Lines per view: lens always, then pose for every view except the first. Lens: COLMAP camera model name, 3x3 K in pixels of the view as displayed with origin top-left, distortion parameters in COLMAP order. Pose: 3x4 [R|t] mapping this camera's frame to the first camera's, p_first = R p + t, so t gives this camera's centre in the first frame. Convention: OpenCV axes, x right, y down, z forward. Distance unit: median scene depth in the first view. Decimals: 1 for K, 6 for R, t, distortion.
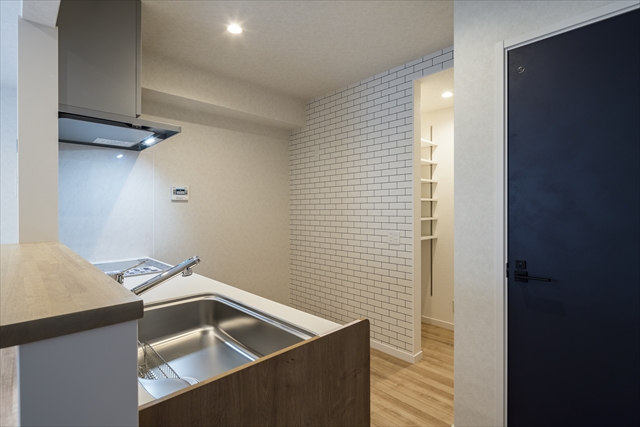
lens RADIAL K [[312.6, 0, 320.1], [0, 312.6, 214.3], [0, 0, 1]] dist [-0.001168, -0.000896]
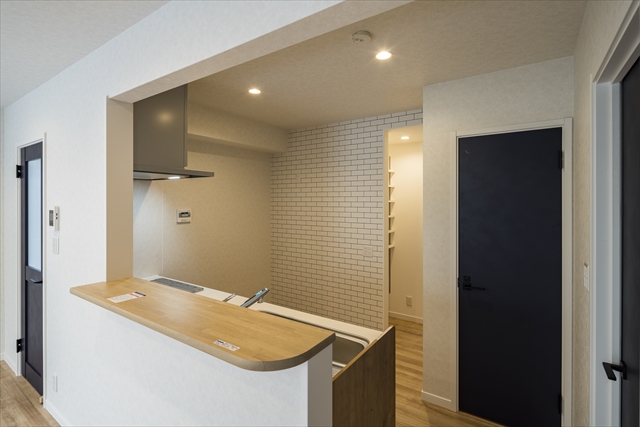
lens RADIAL K [[312.0, 0, 321.5], [0, 312.0, 203.2], [0, 0, 1]] dist [-0.002614, -0.000396]
pose [[0.978816, 0.002558, 0.204725, -0.210195], [-0.001121, 0.999974, -0.007132, -0.112232], [-0.204738, 0.006752, 0.978793, -0.201297]]
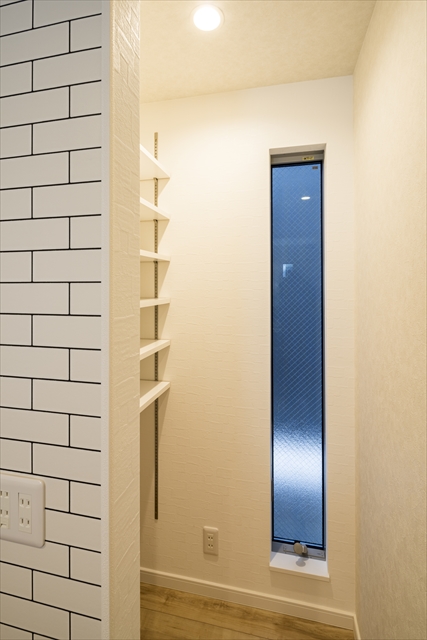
lens RADIAL K [[314.7, 0, 211.3], [0, 314.7, 284.5], [0, 0, 1]] dist [-0.000034, -0.000805]
pose [[0.841008, 0.005237, 0.540997, 0.234857], [0.004388, 0.999854, -0.016500, -0.076953], [-0.541005, 0.016250, 0.840863, 0.757072]]
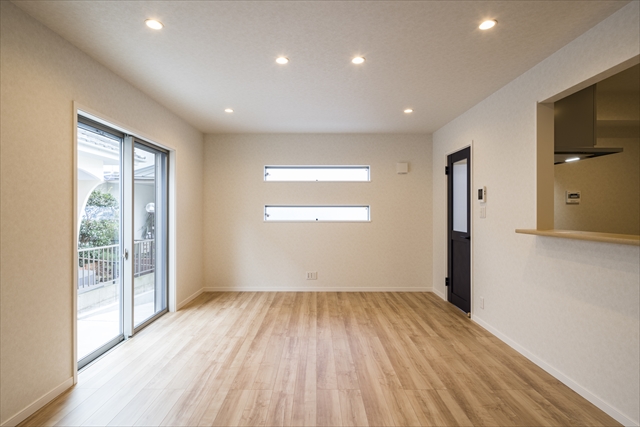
lens RADIAL K [[314.7, 0, 317.0], [0, 314.7, 211.8], [0, 0, 1]] dist [-0.000034, -0.000805]
pose [[0.718869, 0.004851, -0.695129, -0.333701], [-0.011173, 0.999927, -0.004576, 0.007722], [0.695056, 0.011056, 0.718871, -0.630360]]
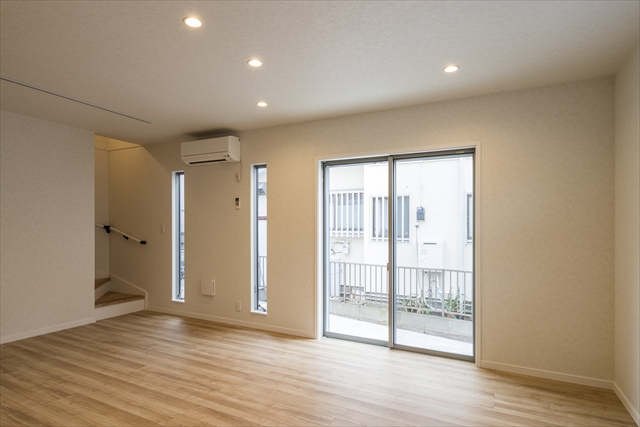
lens RADIAL K [[363.7, 0, 301.1], [0, 363.7, 228.9], [0, 0, 1]] dist [-0.000335, -0.000505]
pose [[-0.955091, -0.002765, -0.296299, -0.894201], [-0.009100, 0.999759, 0.020003, -0.013929], [0.296172, 0.021801, -0.954886, 0.990046]]
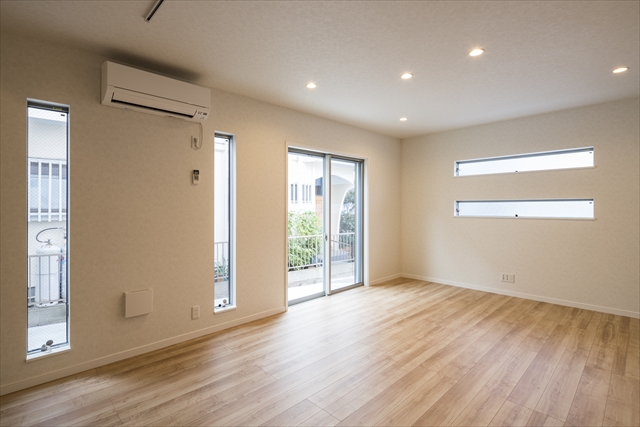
lens RADIAL K [[314.3, 0, 317.1], [0, 314.3, 206.2], [0, 0, 1]] dist [-0.001794, -0.000814]
pose [[-0.000228, 0.000900, -1.000000, 0.026374], [-0.009187, 0.999957, 0.000902, 0.002645], [0.999958, 0.009187, -0.000219, -0.328557]]
